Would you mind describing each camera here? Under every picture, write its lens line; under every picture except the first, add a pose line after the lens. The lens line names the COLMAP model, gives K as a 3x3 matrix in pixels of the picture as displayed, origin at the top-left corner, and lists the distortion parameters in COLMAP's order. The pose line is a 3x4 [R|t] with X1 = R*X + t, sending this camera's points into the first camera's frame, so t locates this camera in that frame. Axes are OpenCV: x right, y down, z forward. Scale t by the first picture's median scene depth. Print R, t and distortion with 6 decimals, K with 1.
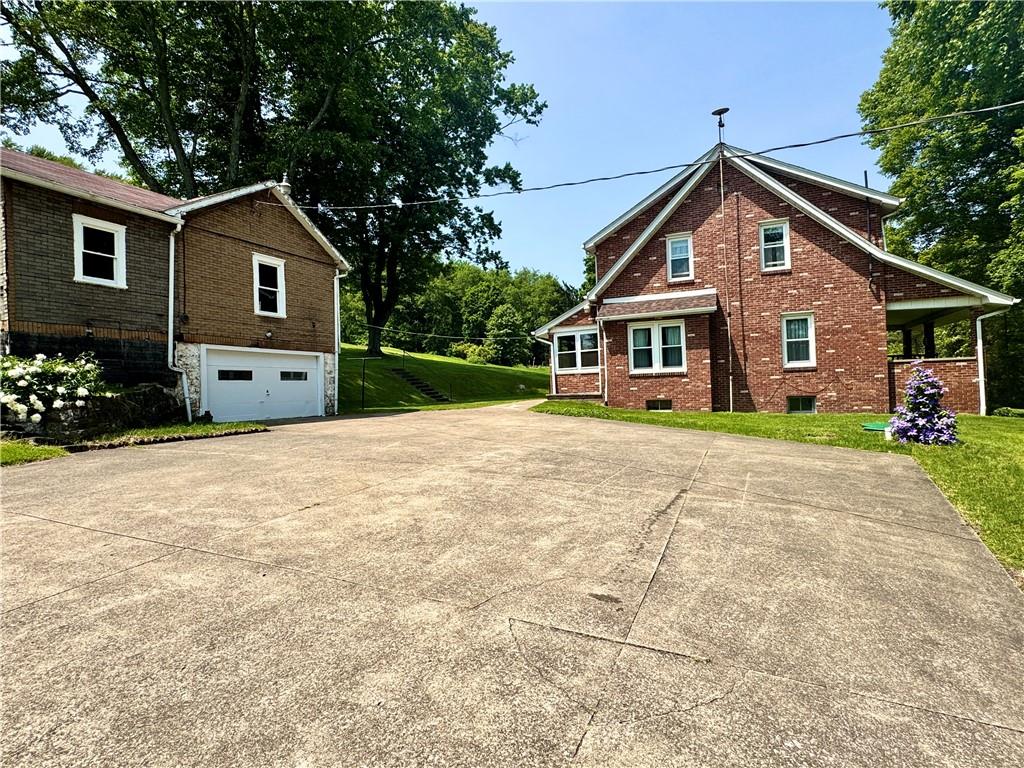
lens RADIAL K [[529.0, 0, 512.0], [0, 529.0, 384.0], [0, 0, 1]] dist [0.000152, -0.000049]
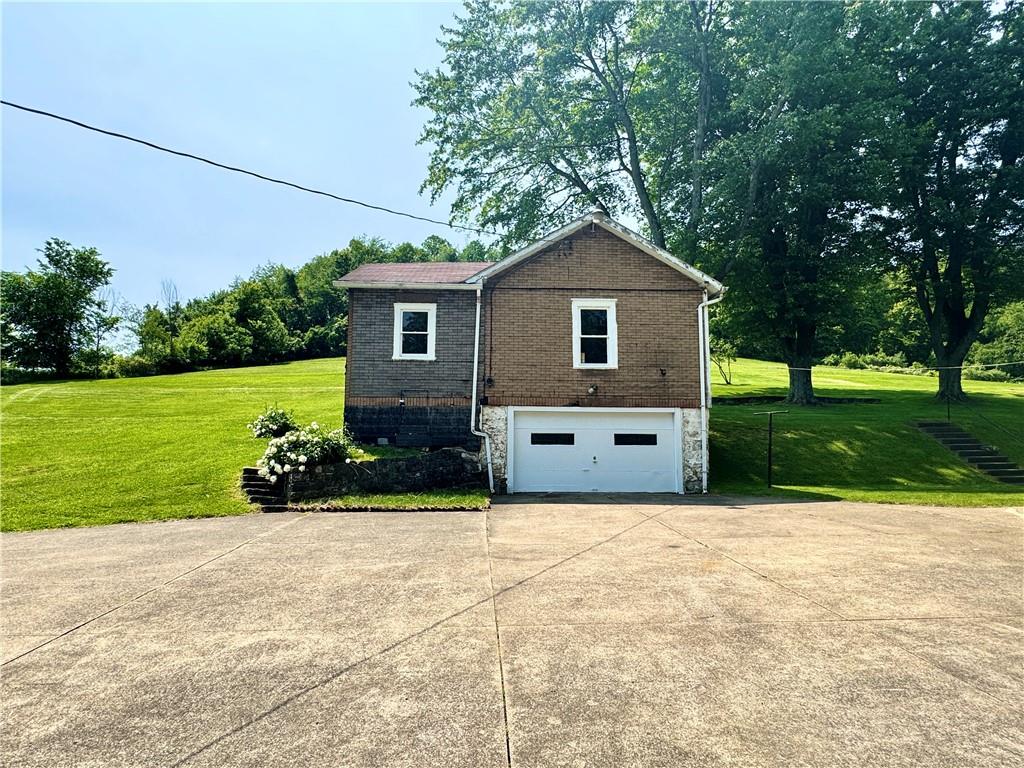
lens RADIAL K [[529.0, 0, 512.0], [0, 529.0, 384.0], [0, 0, 1]] dist [0.000152, -0.000049]
pose [[0.443483, -0.081058, -0.892610, 0.268601], [-0.008427, 0.995481, -0.094587, -0.025678], [0.896243, 0.049470, 0.440796, 0.583123]]
